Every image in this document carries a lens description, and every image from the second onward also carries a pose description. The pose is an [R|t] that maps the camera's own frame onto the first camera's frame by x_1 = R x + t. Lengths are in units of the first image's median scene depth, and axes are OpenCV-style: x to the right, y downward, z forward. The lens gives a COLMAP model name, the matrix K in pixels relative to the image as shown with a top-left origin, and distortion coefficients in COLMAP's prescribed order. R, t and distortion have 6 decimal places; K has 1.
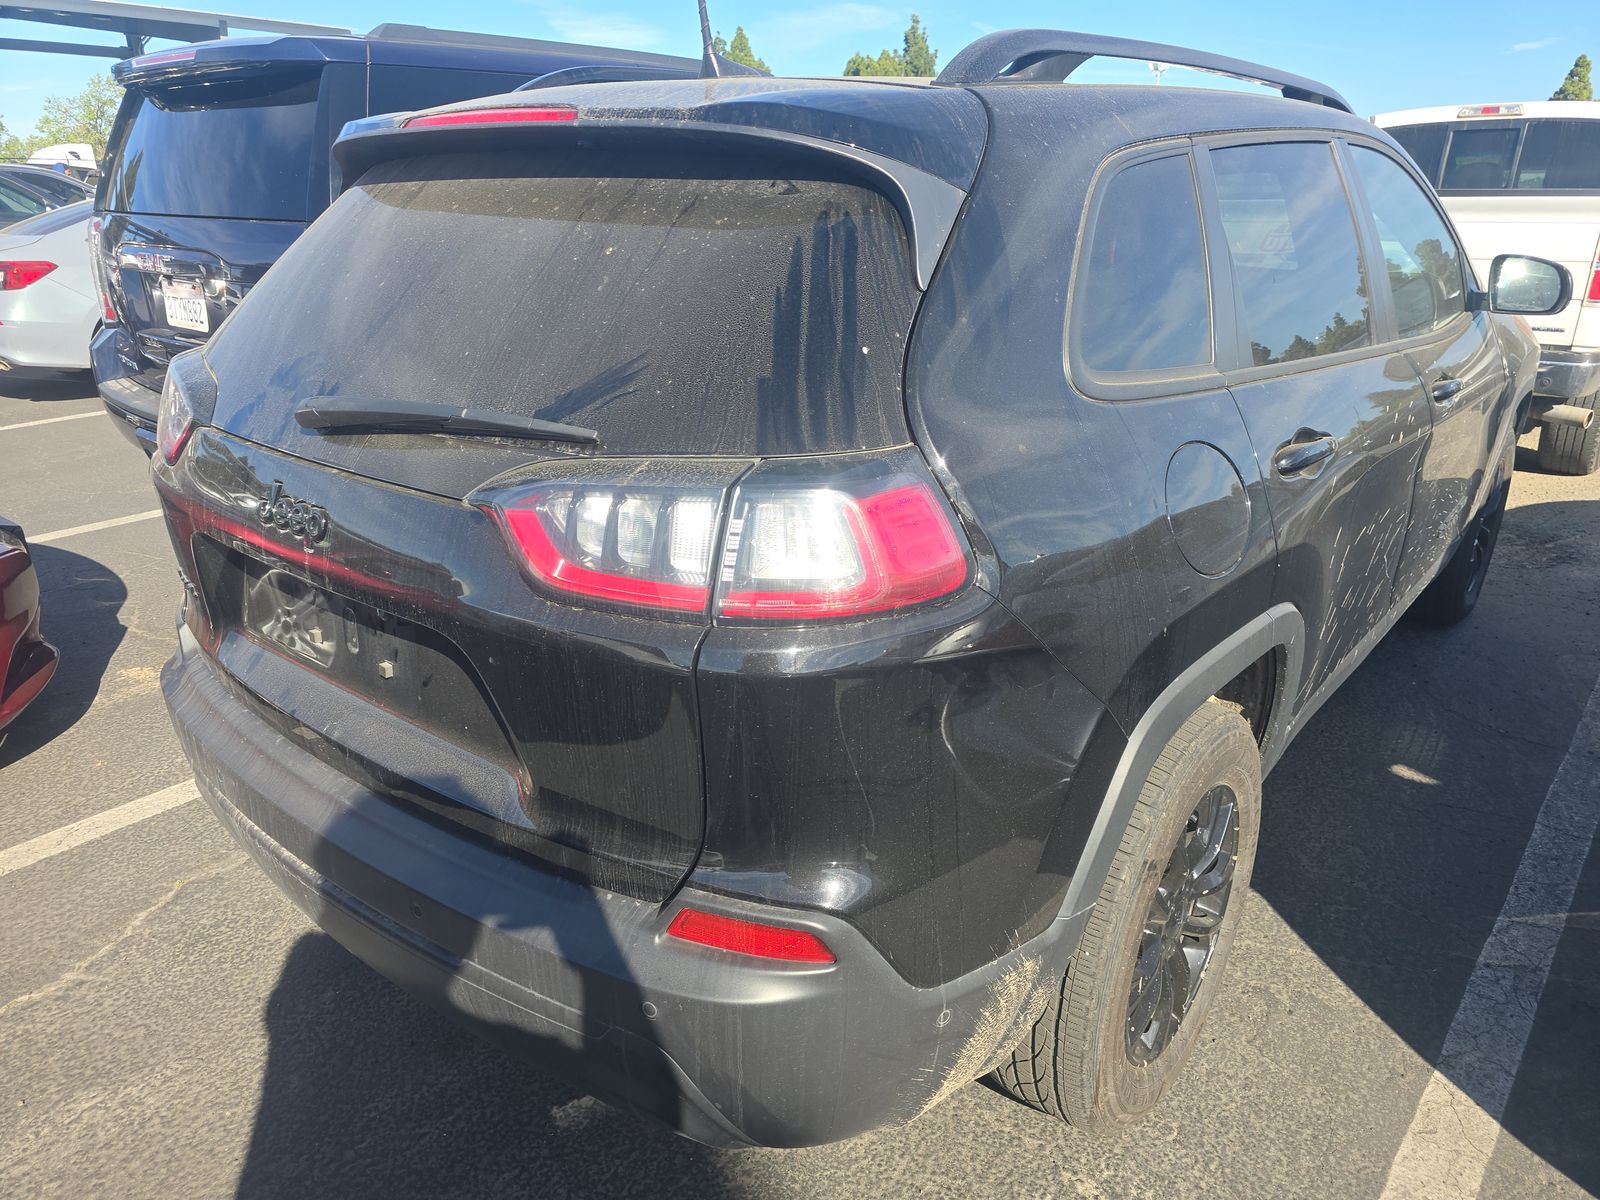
lens RADIAL K [[1067.3, 0, 800.0], [0, 1067.3, 600.0], [0, 0, 1]] dist [0.041216, -0.001930]
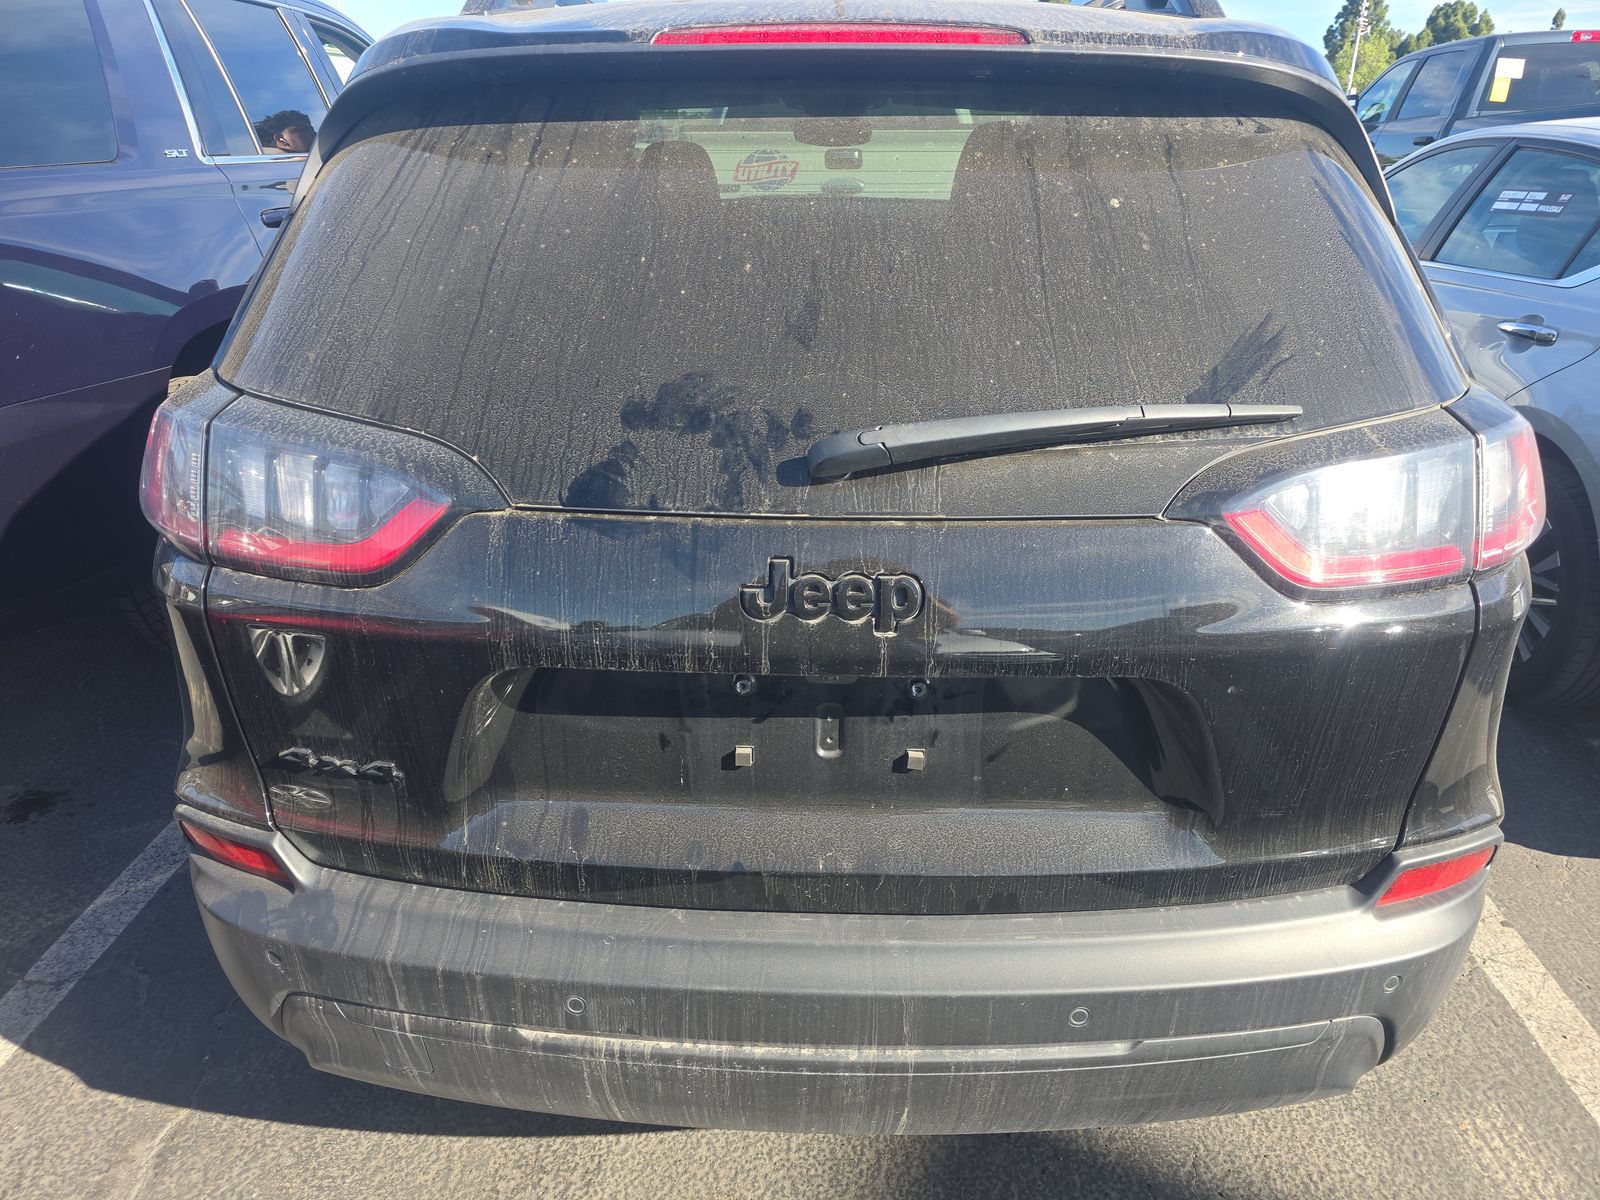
lens RADIAL K [[1067.3, 0, 800.0], [0, 1067.3, 600.0], [0, 0, 1]] dist [0.041216, -0.001930]
pose [[0.788219, -0.250194, 0.562240, -0.957943], [0.219238, 0.967845, 0.123330, -0.182617], [-0.575018, 0.026053, 0.817726, 0.455477]]
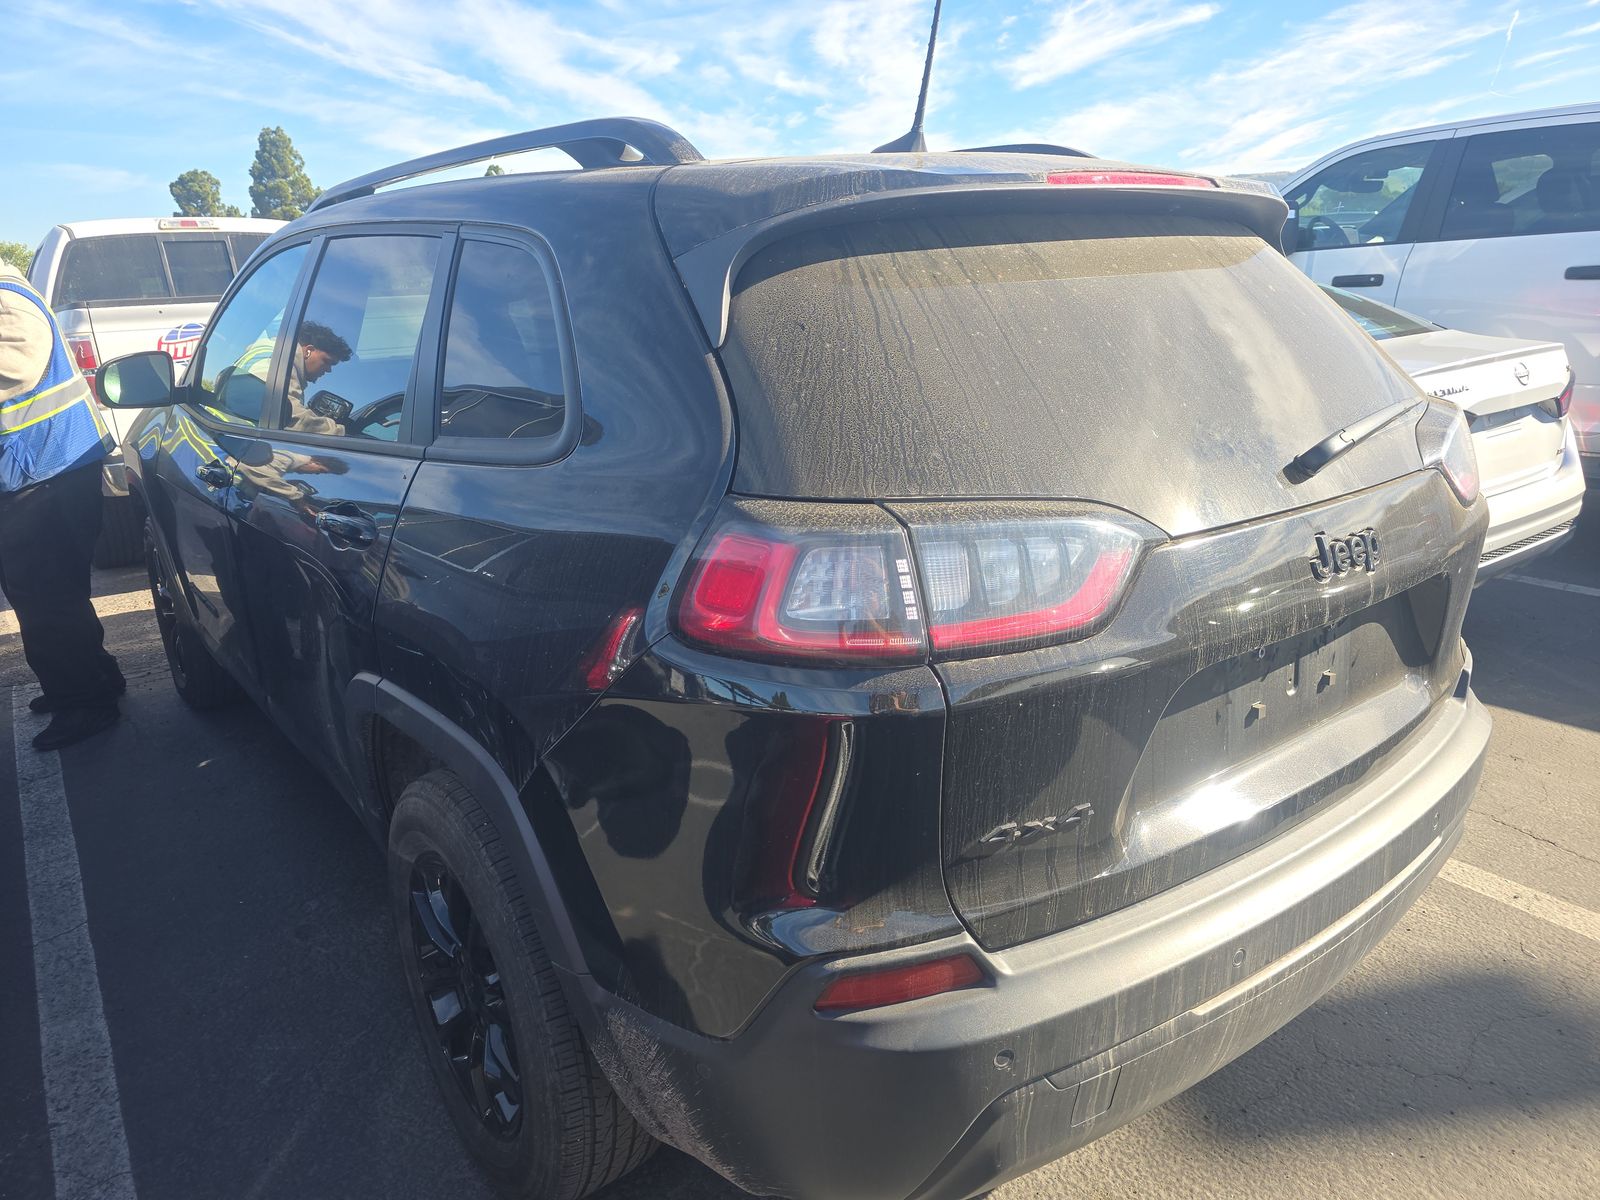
lens RADIAL K [[1067.3, 0, 800.0], [0, 1067.3, 600.0], [0, 0, 1]] dist [0.041216, -0.001930]
pose [[0.230085, -0.290761, 0.928719, -1.643188], [0.380569, 0.905208, 0.189117, -0.455717], [-0.895672, 0.309929, 0.318929, 1.235050]]
